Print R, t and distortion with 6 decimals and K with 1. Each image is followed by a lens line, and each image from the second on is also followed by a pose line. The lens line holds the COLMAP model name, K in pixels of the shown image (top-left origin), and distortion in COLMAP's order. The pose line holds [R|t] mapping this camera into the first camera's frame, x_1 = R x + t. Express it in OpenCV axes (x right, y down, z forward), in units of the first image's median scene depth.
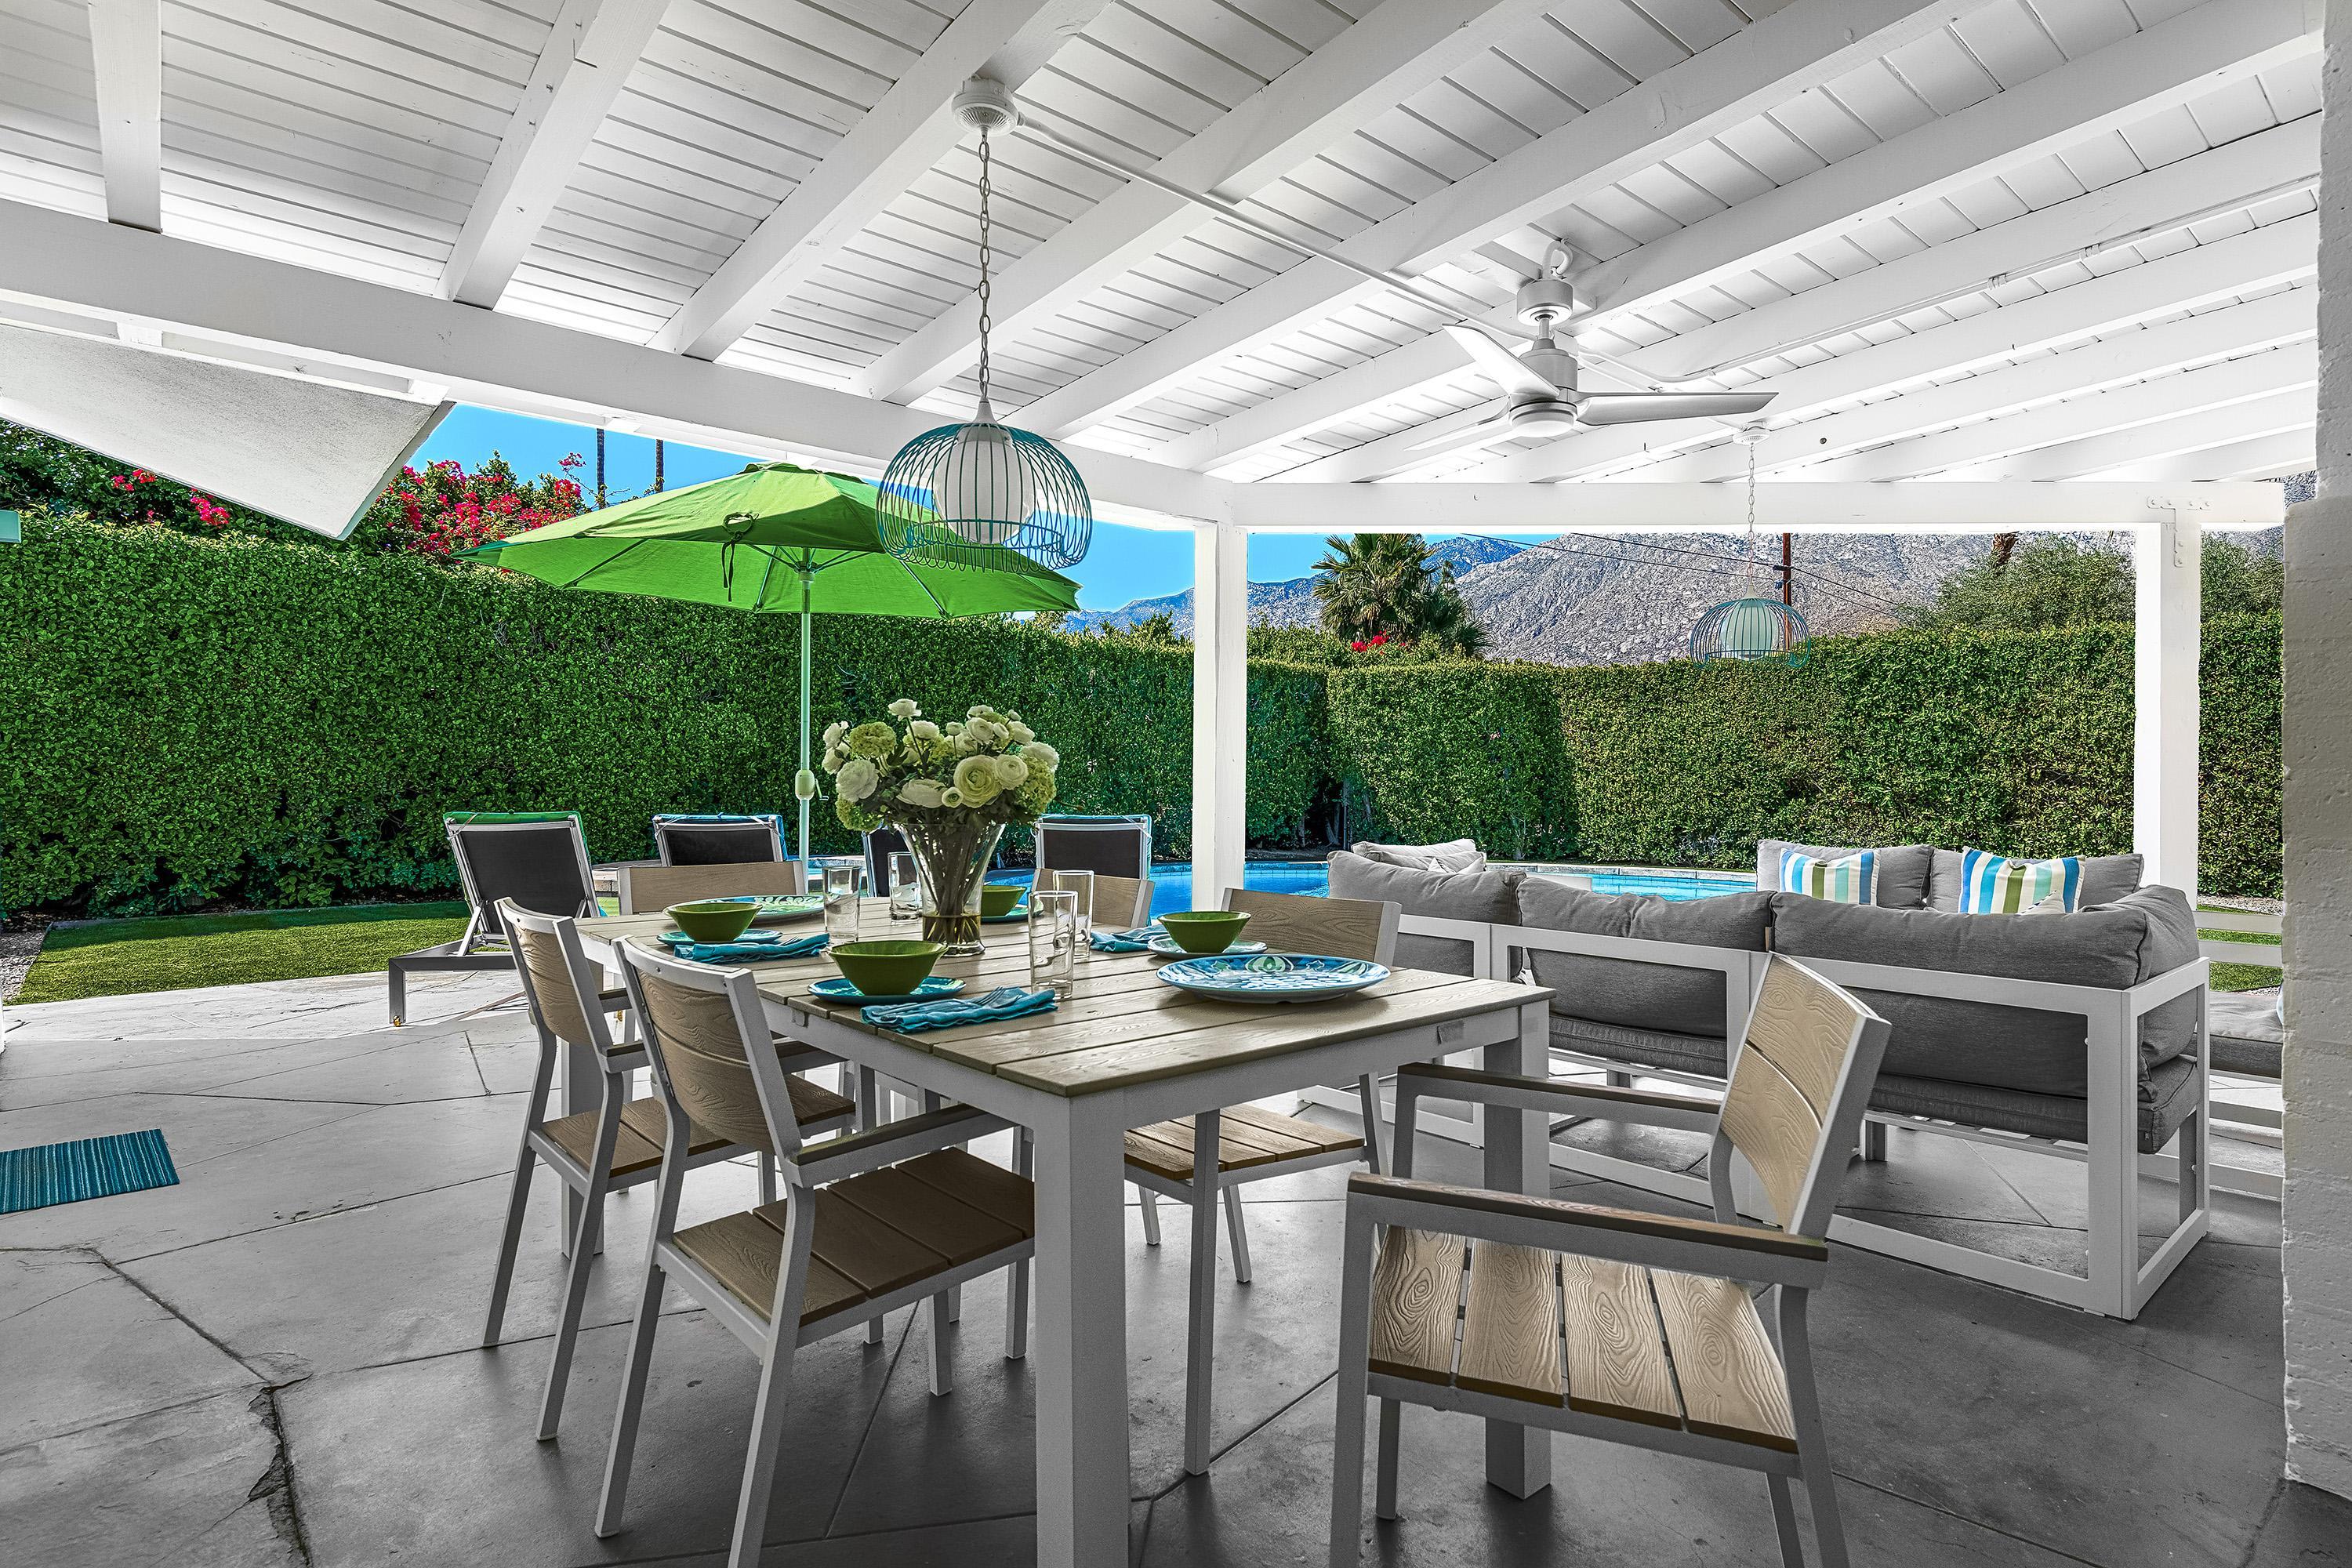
lens RADIAL K [[1198.3, 0, 1227.1], [0, 1198.3, 816.3], [0, 0, 1]] dist [0.015163, -0.003667]
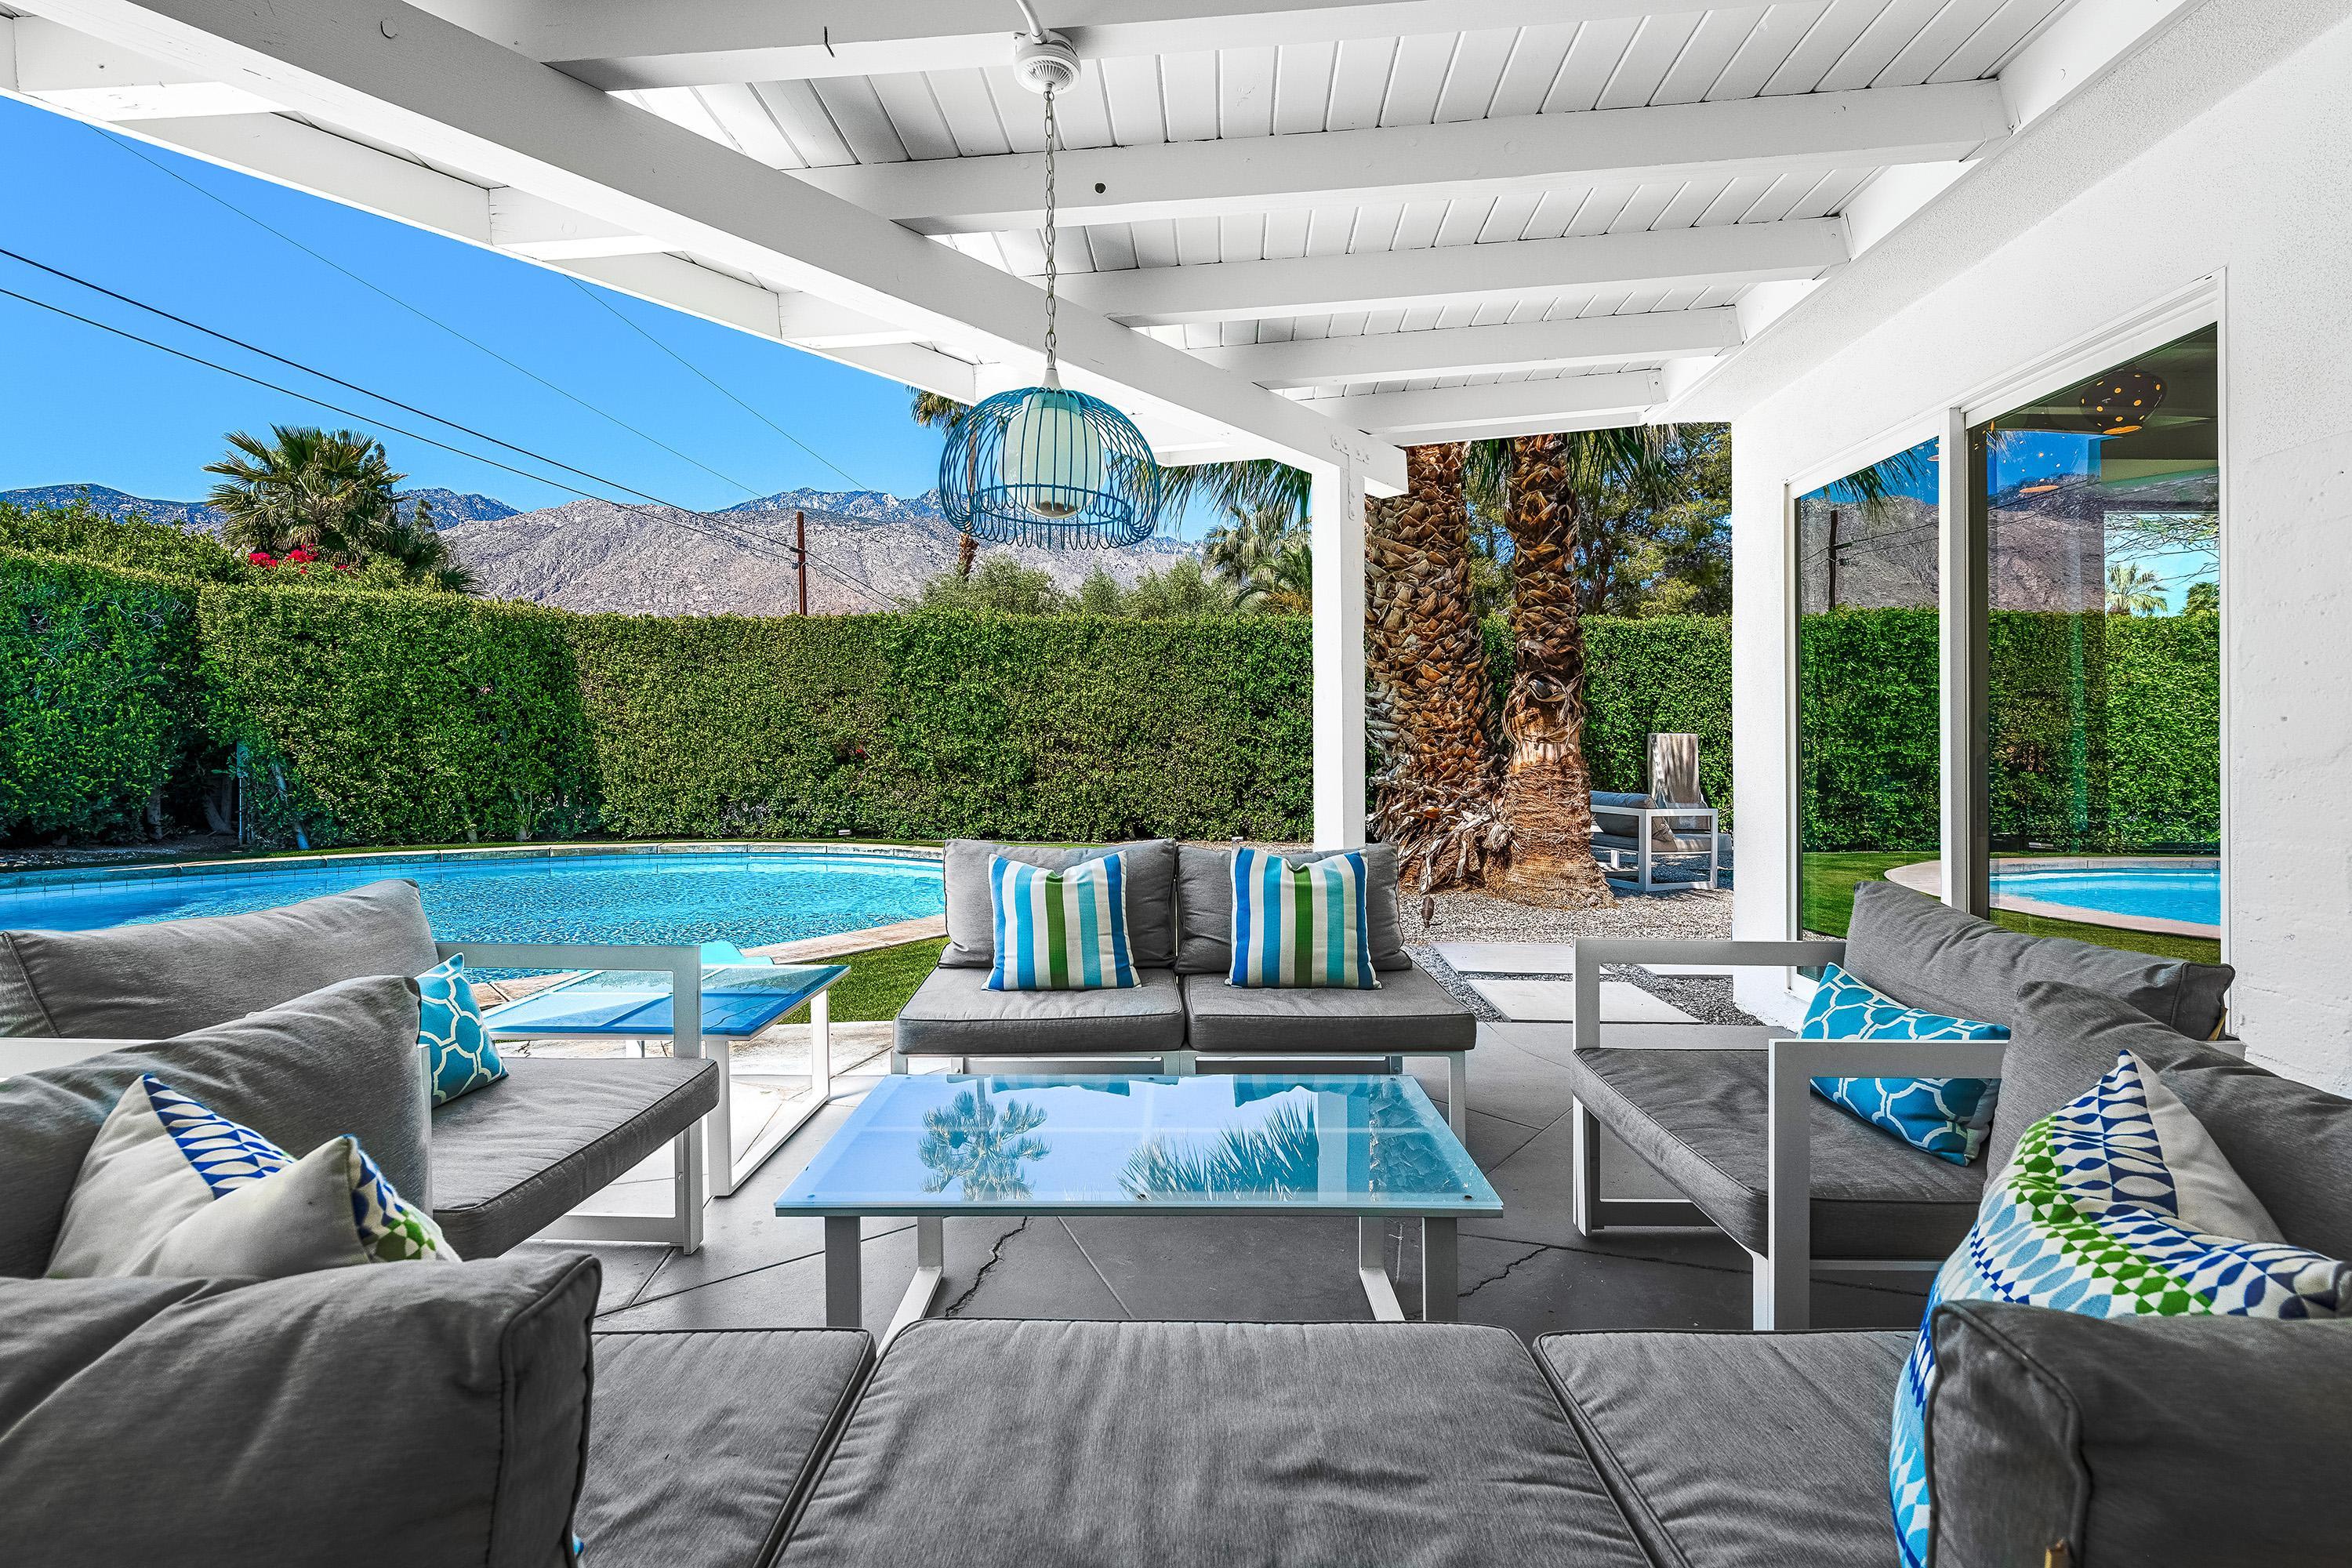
lens RADIAL K [[1056.7, 0, 1206.4], [0, 1056.7, 770.9], [0, 0, 1]] dist [0.012418, -0.002692]
pose [[0.688216, -0.012762, 0.725394, 0.038918], [0.016263, 0.999865, 0.002162, -0.005919], [-0.725324, 0.010309, 0.688331, 0.162012]]
